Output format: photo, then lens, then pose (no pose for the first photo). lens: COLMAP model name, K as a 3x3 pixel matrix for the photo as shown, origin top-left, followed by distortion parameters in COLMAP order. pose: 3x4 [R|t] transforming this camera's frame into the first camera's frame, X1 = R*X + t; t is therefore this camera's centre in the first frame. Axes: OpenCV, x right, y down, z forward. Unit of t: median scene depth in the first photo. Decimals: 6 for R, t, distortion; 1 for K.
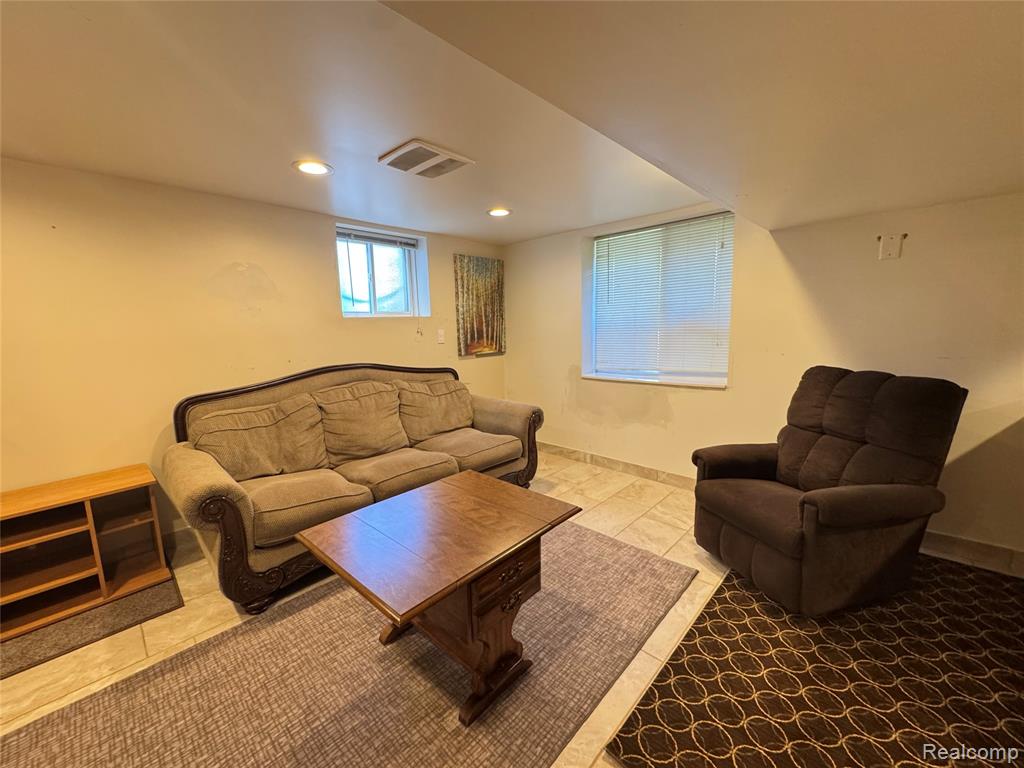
lens RADIAL K [[411.9, 0, 511.7], [0, 411.9, 384.0], [0, 0, 1]] dist [0.000761, -0.000927]
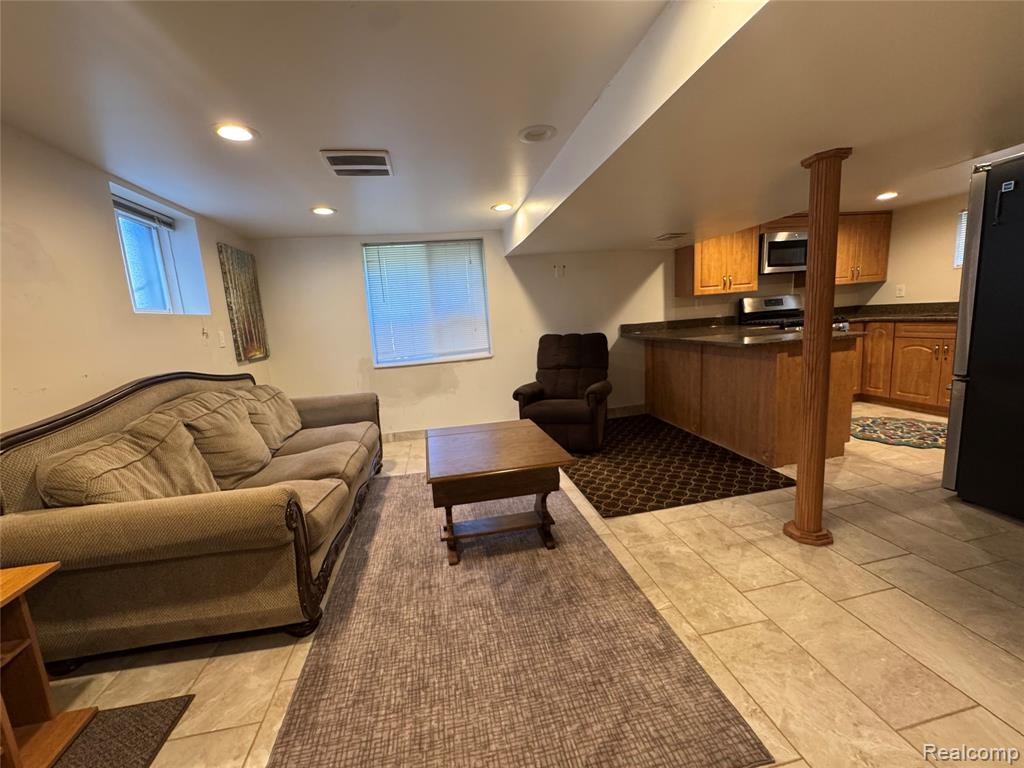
lens RADIAL K [[411.9, 0, 514.1], [0, 411.9, 384.8], [0, 0, 1]] dist [0.000761, -0.000927]
pose [[0.582408, -0.145795, 0.799715, -0.585257], [0.168606, 0.984057, 0.056612, 0.033959], [-0.795219, 0.101866, 0.597705, 0.039069]]
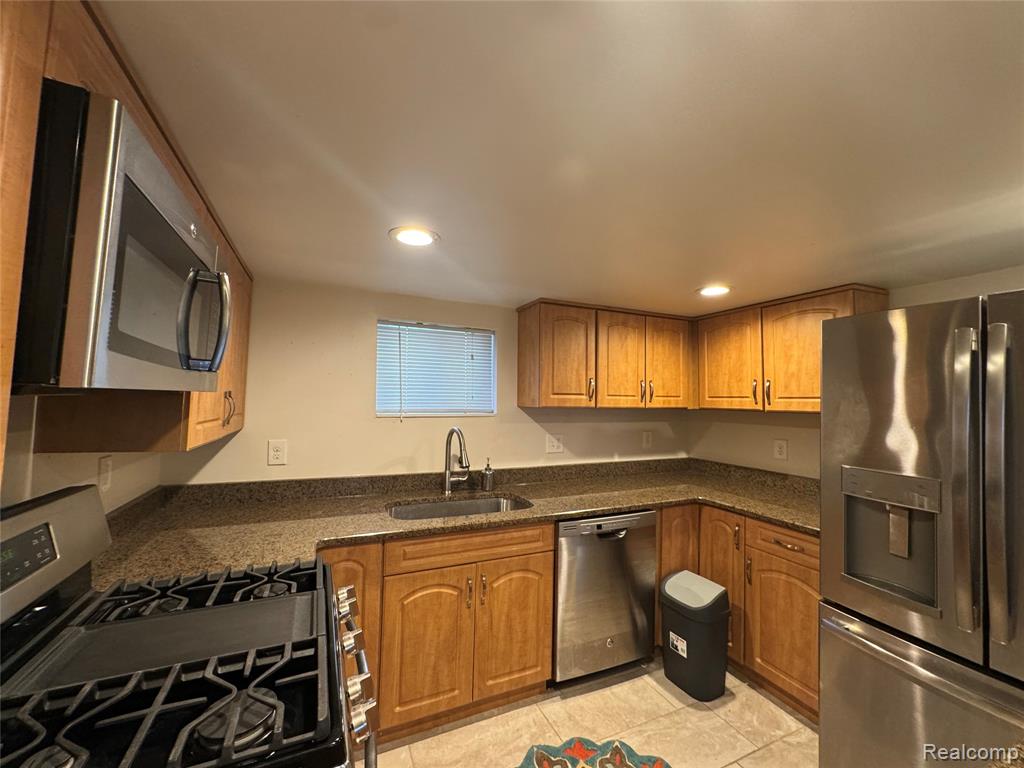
lens RADIAL K [[411.9, 0, 510.6], [0, 411.9, 383.3], [0, 0, 1]] dist [0.000761, -0.000927]
pose [[-0.927279, 0.026103, 0.373460, 0.807699], [0.059858, 0.995070, 0.079073, -0.120173], [-0.369554, 0.095677, -0.924270, 0.254444]]
